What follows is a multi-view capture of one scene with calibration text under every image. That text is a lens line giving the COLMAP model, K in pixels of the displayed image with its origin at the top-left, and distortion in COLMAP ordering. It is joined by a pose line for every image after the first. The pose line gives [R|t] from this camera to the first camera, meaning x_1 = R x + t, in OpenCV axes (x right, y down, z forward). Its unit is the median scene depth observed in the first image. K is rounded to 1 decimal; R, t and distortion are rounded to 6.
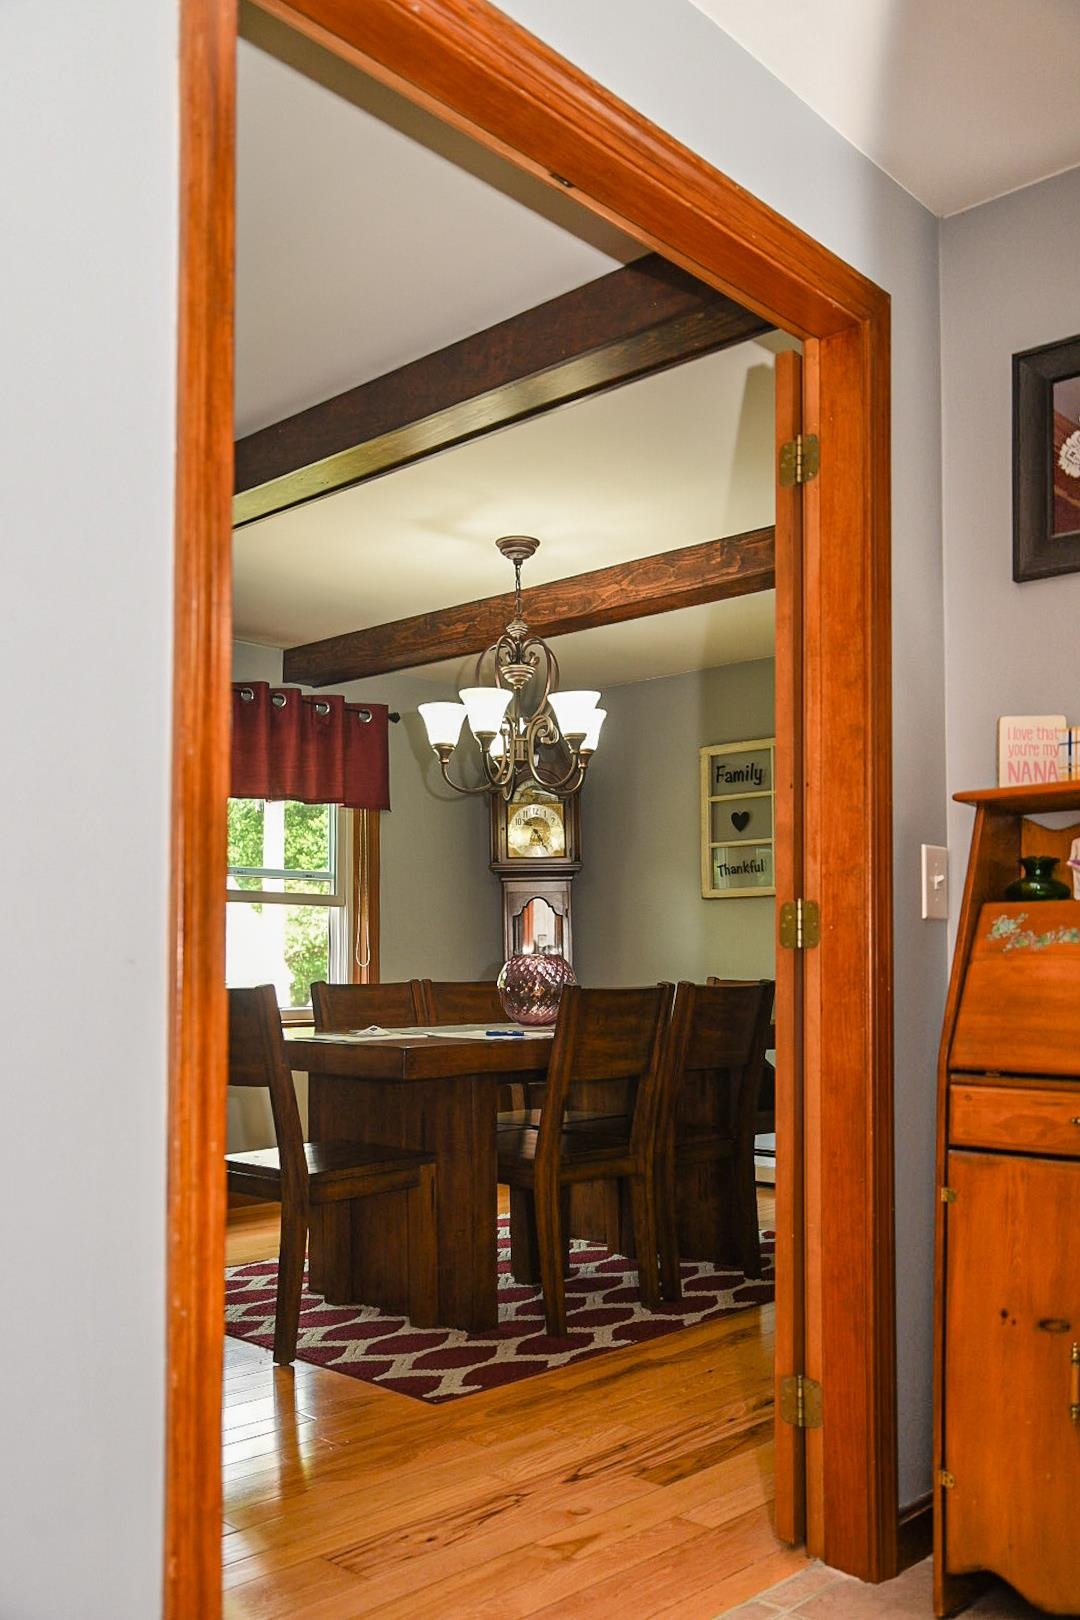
lens RADIAL K [[1383.4, 0, 538.0], [0, 1383.4, 928.7], [0, 0, 1]] dist [-0.001211, -0.004037]
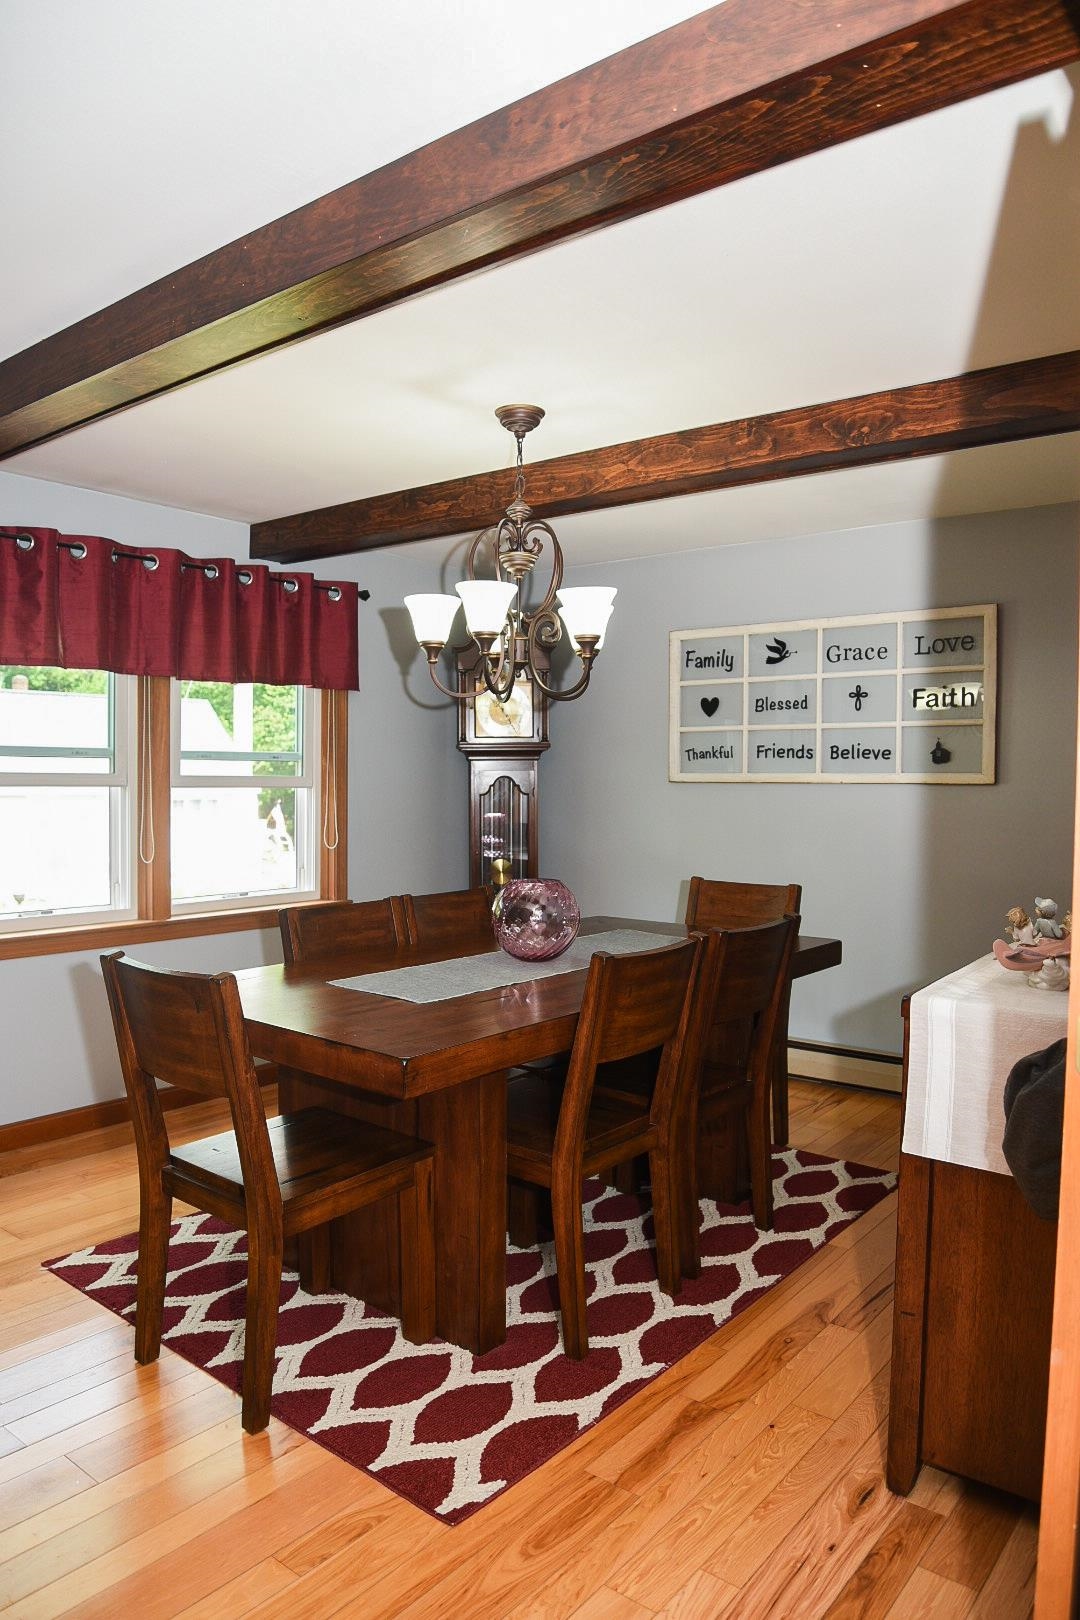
lens RADIAL K [[1096.3, 0, 540.0], [0, 1096.3, 810.0], [0, 0, 1]] dist [-0.073046, 0.003023]
pose [[0.997121, 0.007969, 0.075413, -0.052329], [-0.012497, 0.998135, 0.059757, -0.069759], [-0.074796, -0.060527, 0.995360, 0.302405]]
